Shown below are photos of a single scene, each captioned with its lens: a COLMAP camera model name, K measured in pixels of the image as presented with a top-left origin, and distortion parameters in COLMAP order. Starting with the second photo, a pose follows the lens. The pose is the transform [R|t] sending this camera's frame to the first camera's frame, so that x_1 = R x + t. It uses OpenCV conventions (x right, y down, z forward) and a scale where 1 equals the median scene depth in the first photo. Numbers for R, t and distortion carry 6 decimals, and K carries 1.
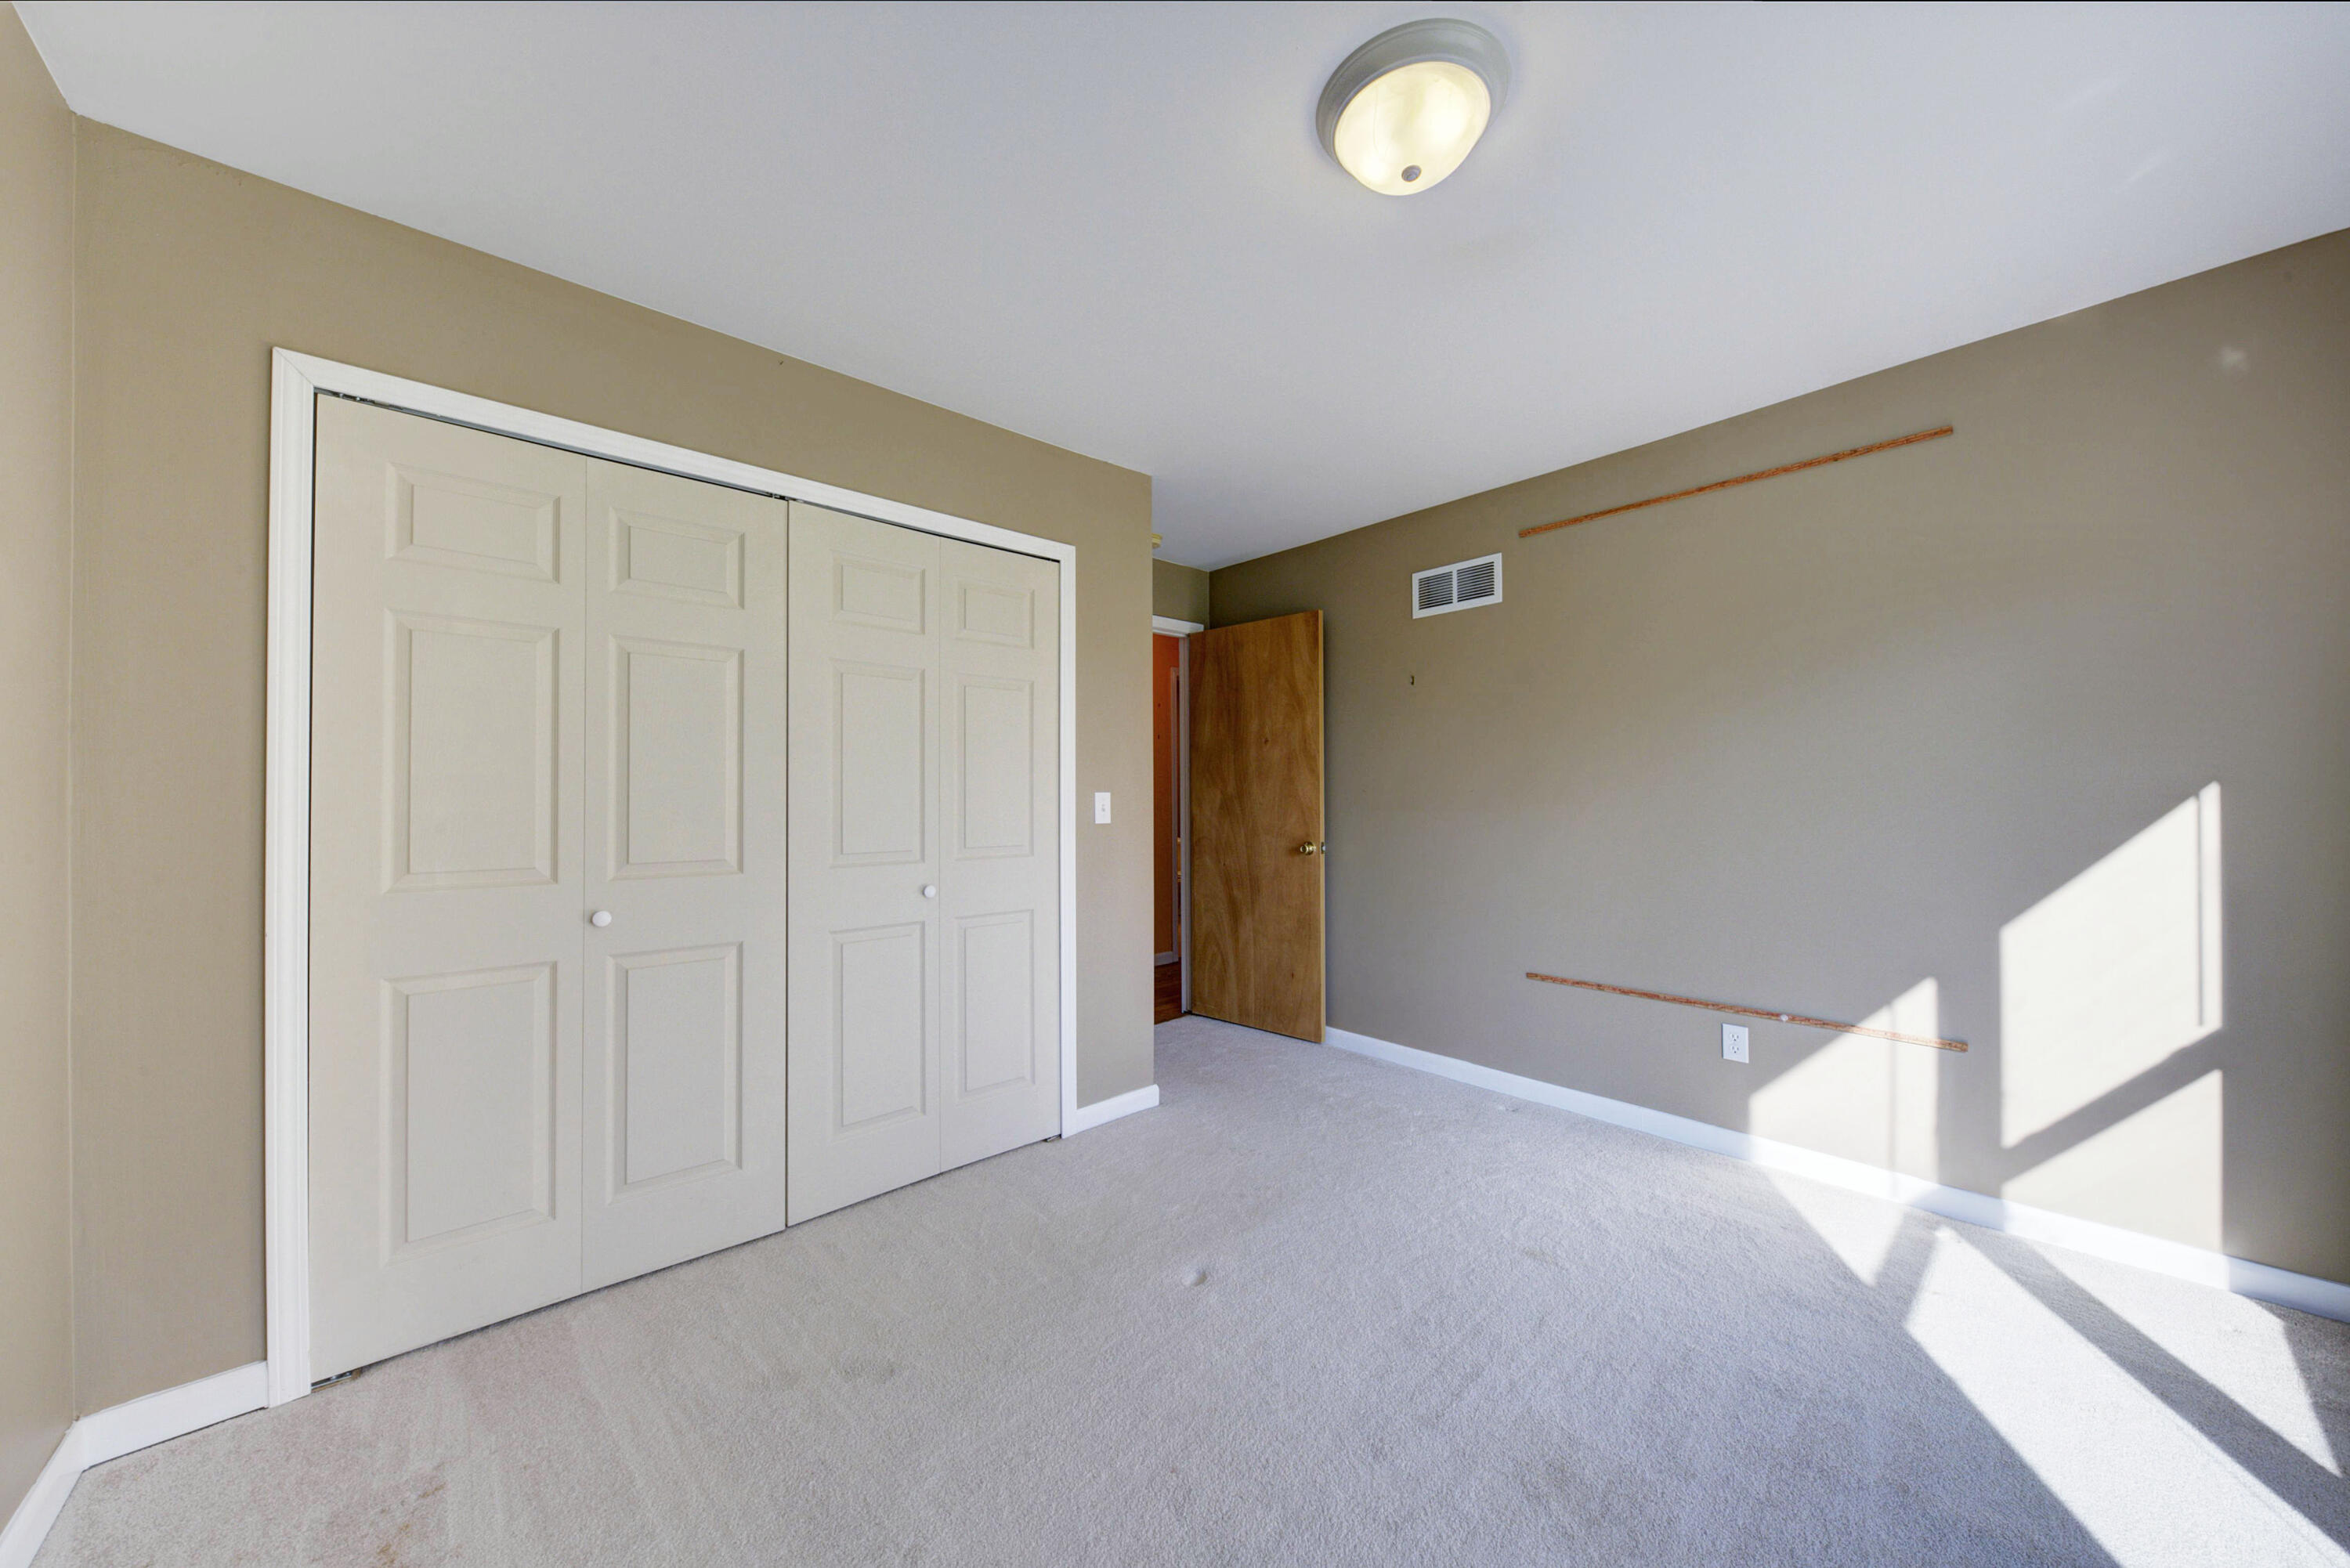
lens RADIAL K [[814.0, 0, 1175.2], [0, 814.0, 791.2], [0, 0, 1]] dist [0.003597, -0.003134]
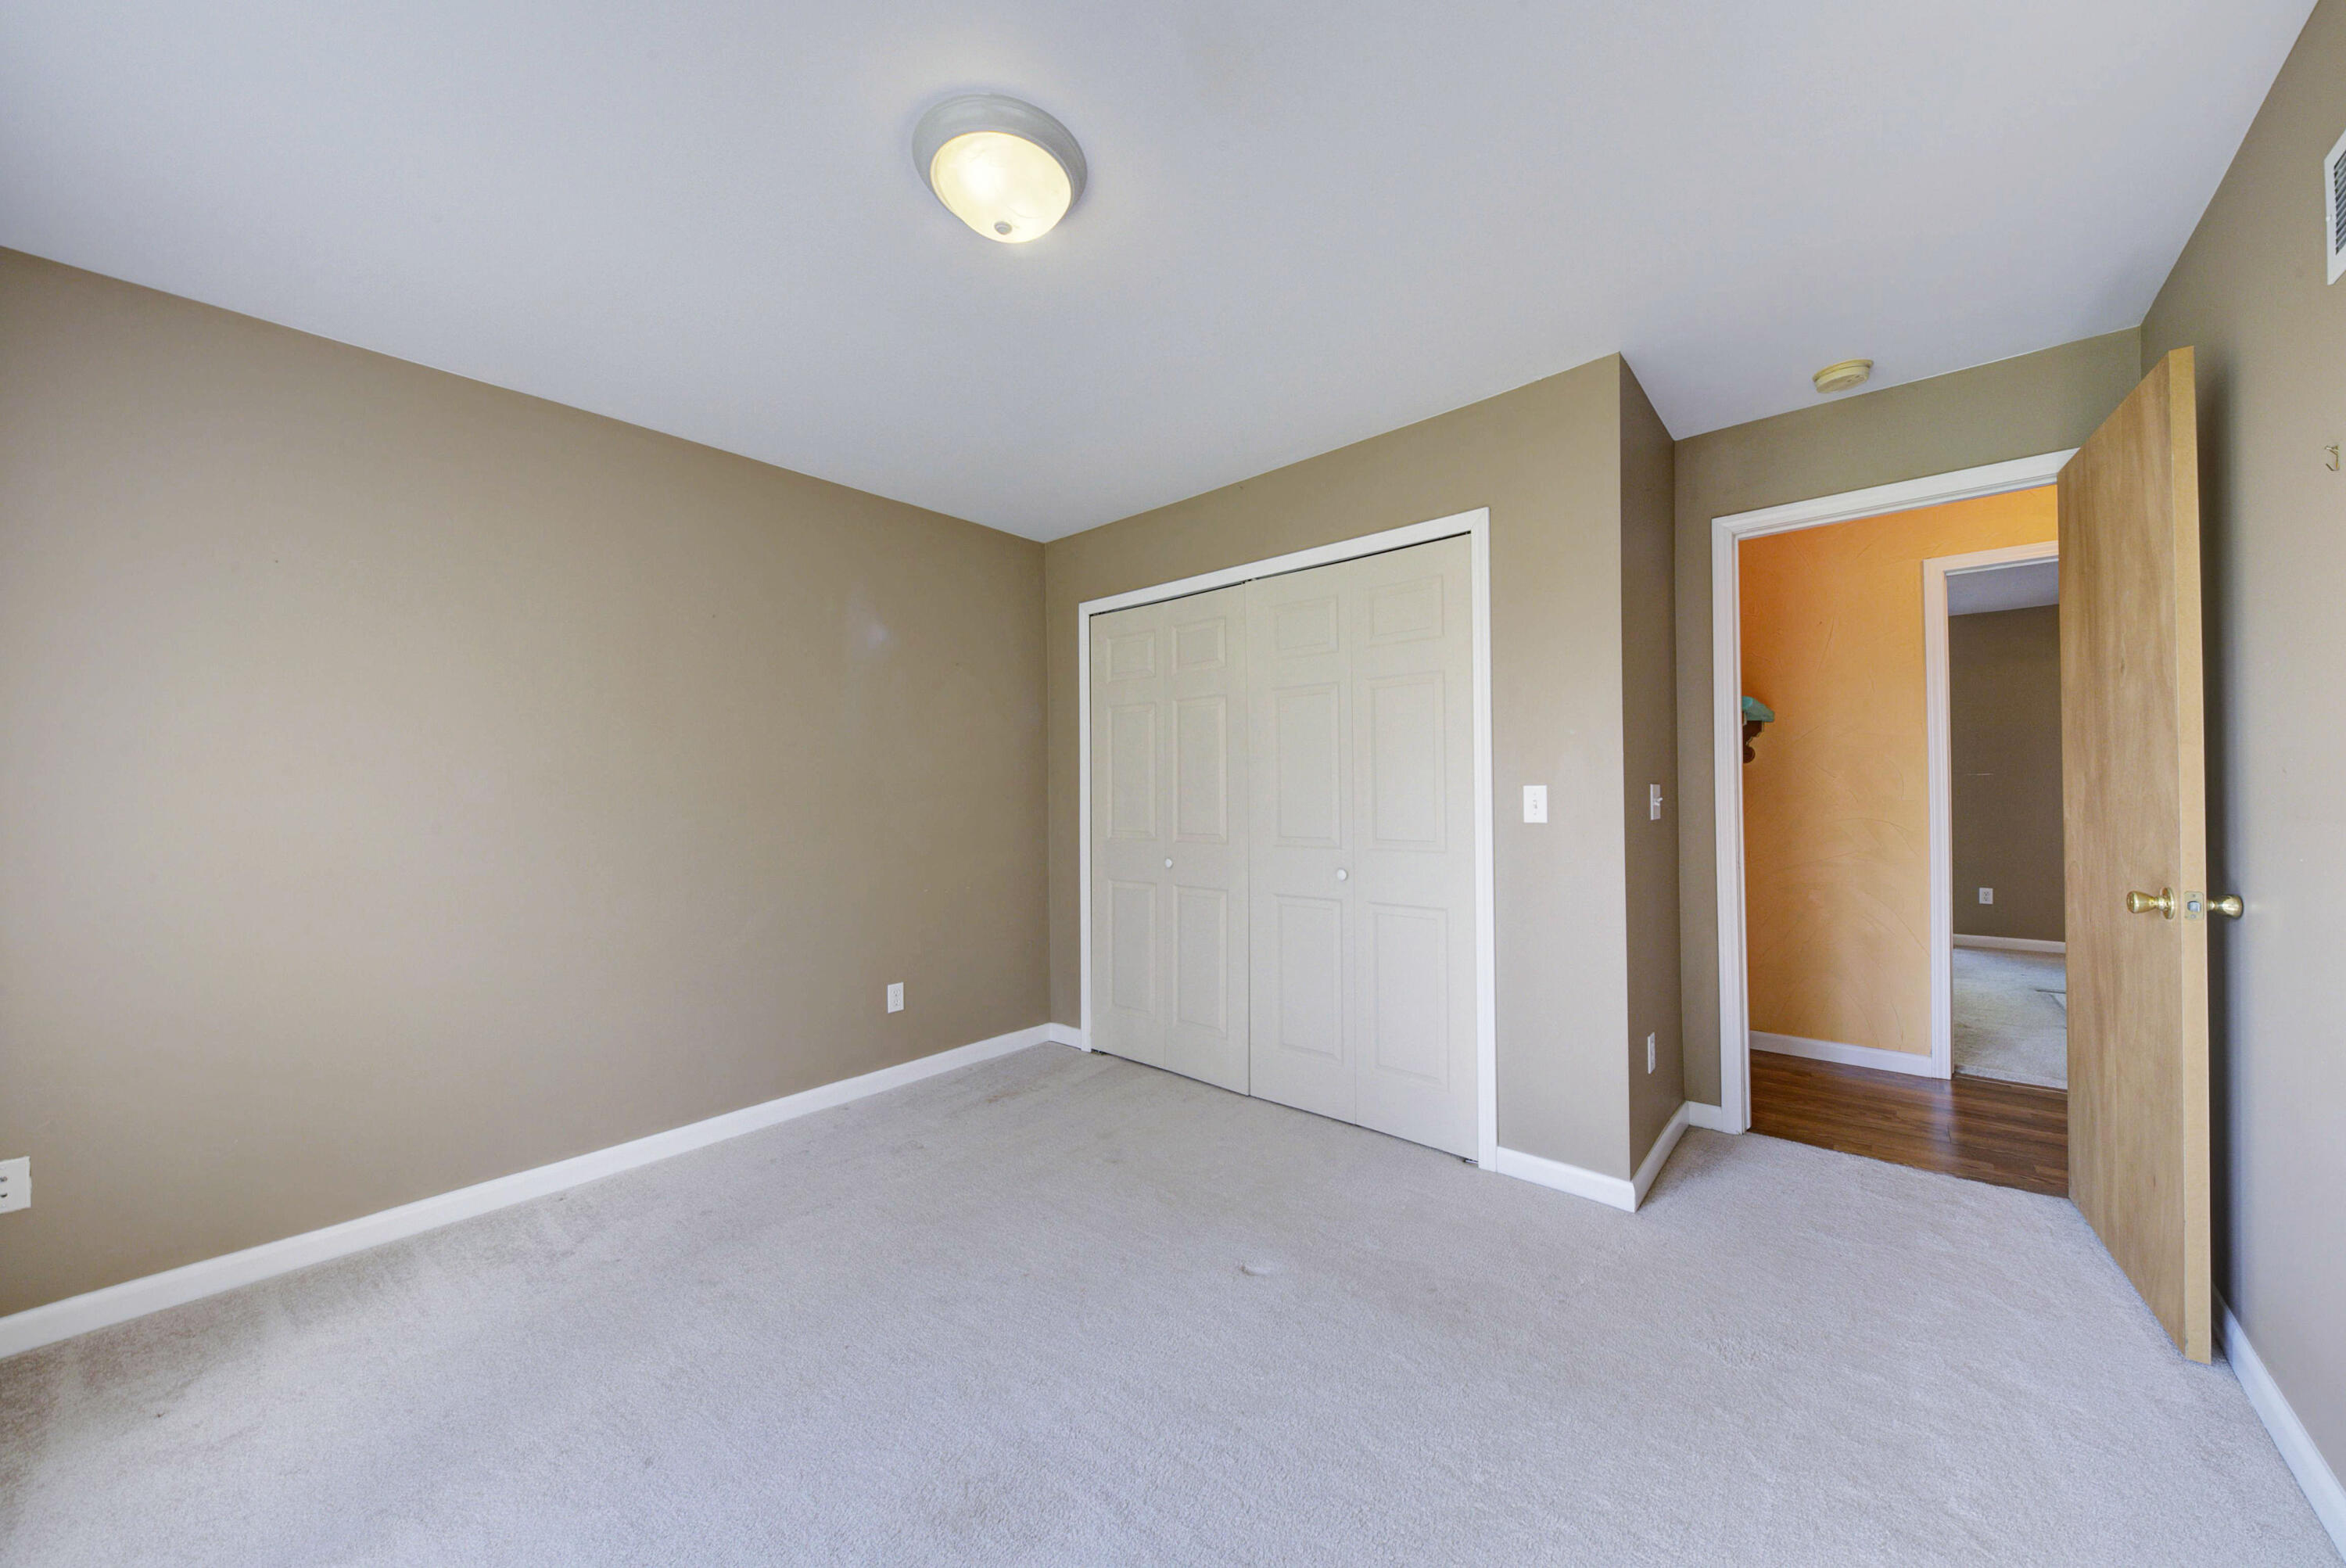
lens RADIAL K [[812.7, 0, 1172.0], [0, 812.7, 788.9], [0, 0, 1]] dist [0.003597, -0.003134]
pose [[0.111973, -0.001304, -0.993710, 0.784126], [0.019566, 0.999808, 0.000893, -0.003074], [0.993519, -0.019543, 0.111977, 0.612113]]
